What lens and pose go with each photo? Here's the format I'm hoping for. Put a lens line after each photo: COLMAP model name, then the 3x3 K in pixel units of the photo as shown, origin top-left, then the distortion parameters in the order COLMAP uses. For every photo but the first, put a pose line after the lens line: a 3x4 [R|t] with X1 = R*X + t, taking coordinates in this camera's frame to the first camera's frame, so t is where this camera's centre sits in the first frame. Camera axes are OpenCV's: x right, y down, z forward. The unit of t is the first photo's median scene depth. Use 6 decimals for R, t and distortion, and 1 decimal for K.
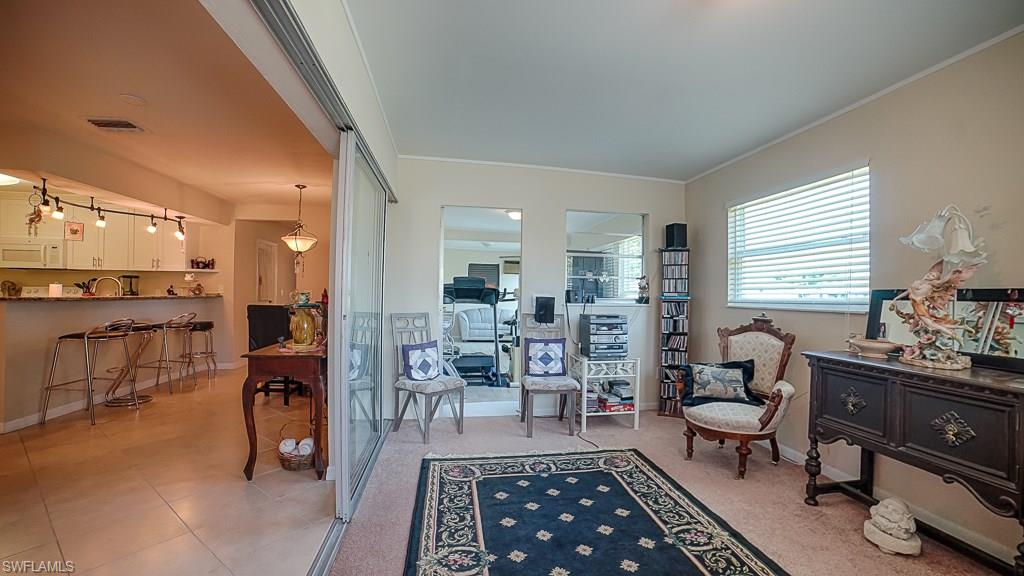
lens RADIAL K [[420.8, 0, 513.9], [0, 420.8, 294.2], [0, 0, 1]] dist [-0.097721, 0.035304]
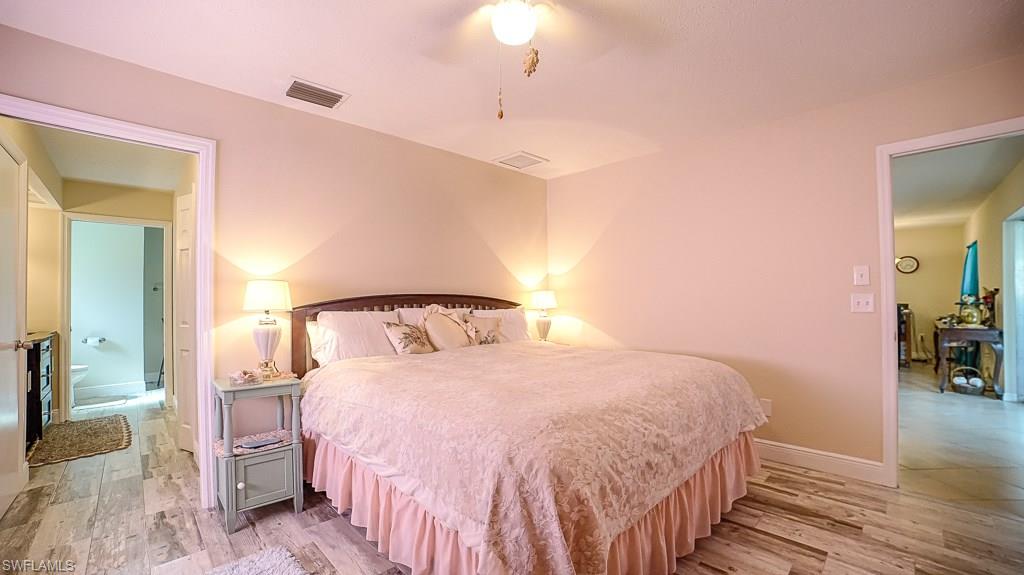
lens RADIAL K [[407.7, 0, 511.3], [0, 407.7, 289.9], [0, 0, 1]] dist [-0.051568, 0.013969]
pose [[0.585631, -0.034137, -0.809858, -0.161247], [0.012965, 0.999379, -0.032751, -0.000306], [0.810474, 0.008680, 0.585710, -0.857778]]
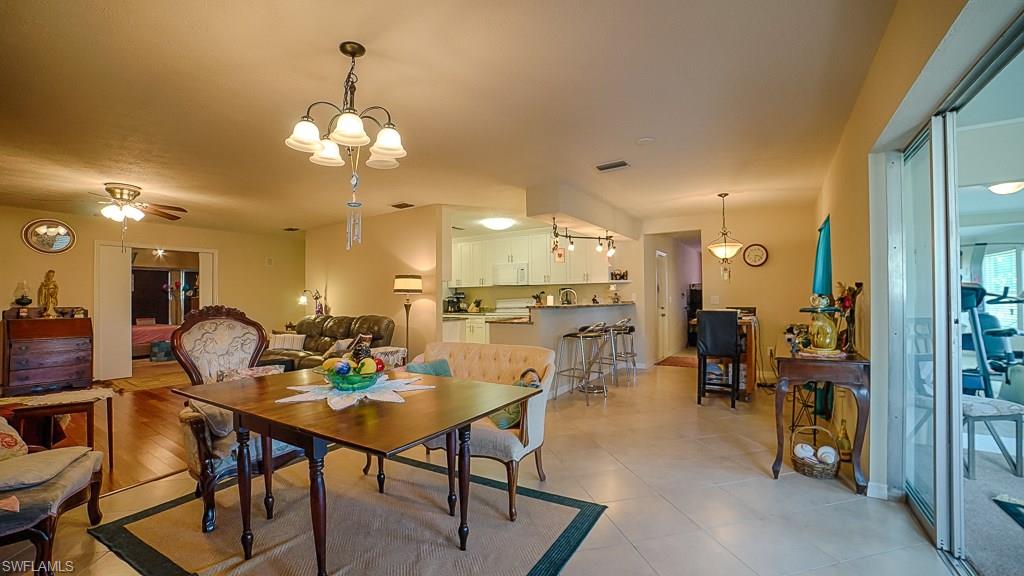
lens RADIAL K [[420.8, 0, 513.9], [0, 420.8, 294.2], [0, 0, 1]] dist [-0.097721, 0.035304]
pose [[0.742742, -0.029477, -0.668928, -0.218423], [0.018687, 0.999554, -0.023298, -0.000052], [0.669317, 0.004805, 0.742962, -0.107382]]
